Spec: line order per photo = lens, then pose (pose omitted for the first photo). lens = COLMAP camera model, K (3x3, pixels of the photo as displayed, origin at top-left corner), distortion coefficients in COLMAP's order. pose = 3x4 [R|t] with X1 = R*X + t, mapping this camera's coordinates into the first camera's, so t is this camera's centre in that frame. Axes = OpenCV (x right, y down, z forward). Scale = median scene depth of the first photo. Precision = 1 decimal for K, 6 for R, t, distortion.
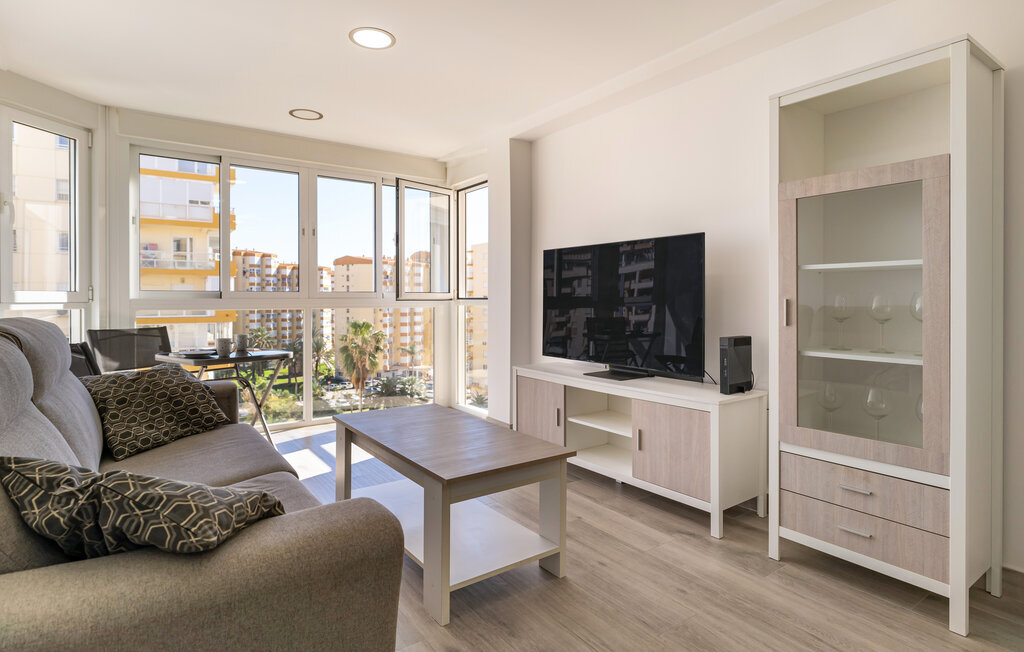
lens RADIAL K [[523.4, 0, 519.7], [0, 523.4, 288.9], [0, 0, 1]] dist [-0.002955, 0.003716]
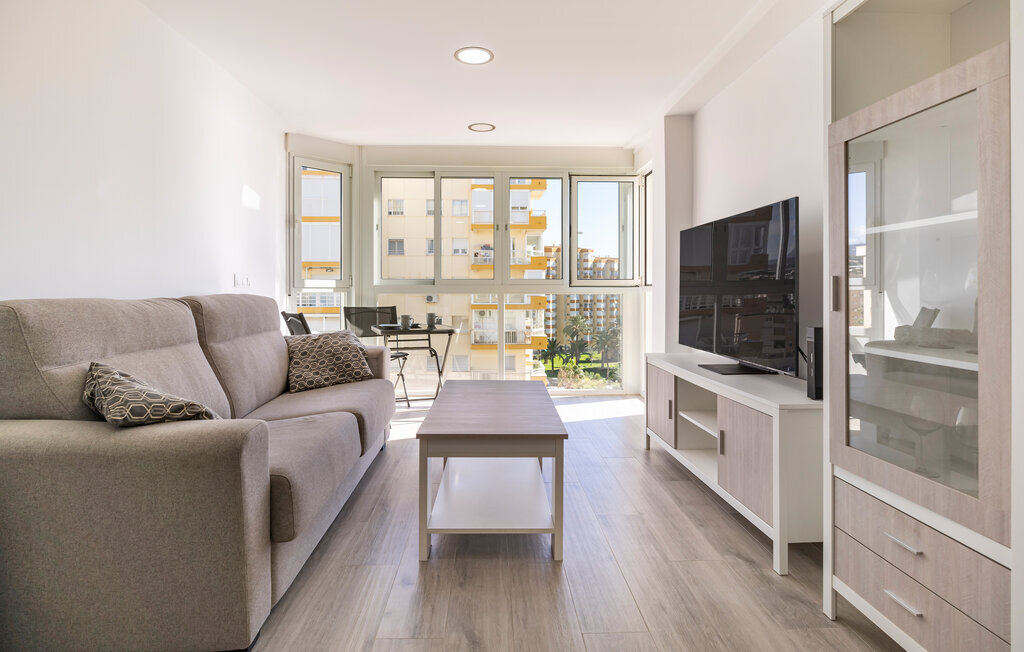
lens RADIAL K [[523.4, 0, 524.7], [0, 523.4, 275.5], [0, 0, 1]] dist [-0.002955, 0.003716]
pose [[0.841164, -0.015181, -0.540566, 0.315068], [0.010623, 0.999877, -0.011551, 0.013611], [0.540675, 0.003974, 0.841222, 0.068949]]
